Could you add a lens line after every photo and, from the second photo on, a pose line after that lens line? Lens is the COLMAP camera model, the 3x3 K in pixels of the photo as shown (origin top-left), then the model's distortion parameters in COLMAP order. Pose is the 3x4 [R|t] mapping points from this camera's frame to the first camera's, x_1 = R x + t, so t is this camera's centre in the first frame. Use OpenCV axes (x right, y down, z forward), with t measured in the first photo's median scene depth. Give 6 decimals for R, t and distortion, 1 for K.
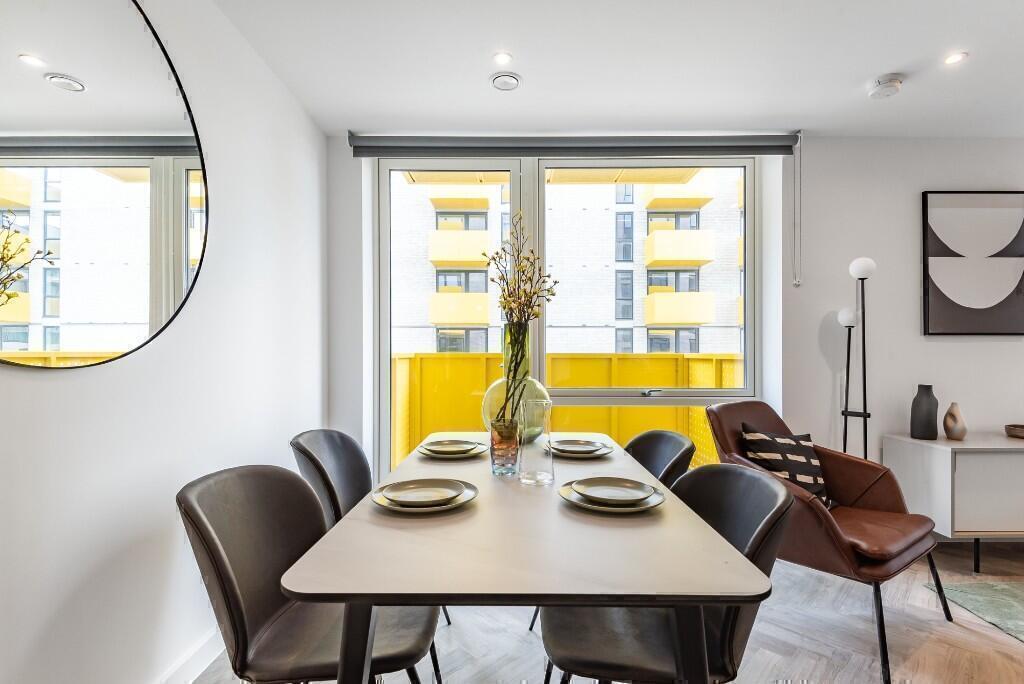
lens RADIAL K [[483.1, 0, 512.0], [0, 483.1, 342.0], [0, 0, 1]] dist [-0.001659, -0.000710]
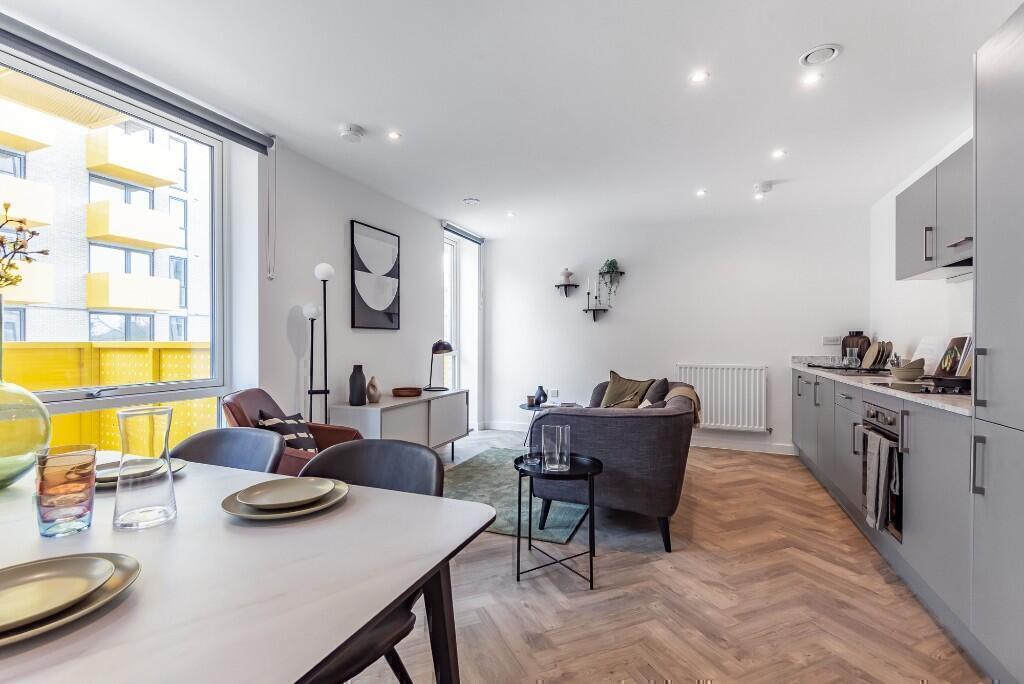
lens RADIAL K [[462.3, 0, 512.0], [0, 462.3, 342.0], [0, 0, 1]] dist [0.002016, 0.000026]
pose [[0.372660, -0.002453, 0.927965, -0.178497], [-0.020947, 0.999719, 0.011055, 0.000949], [-0.927731, -0.023558, 0.372504, 0.115991]]
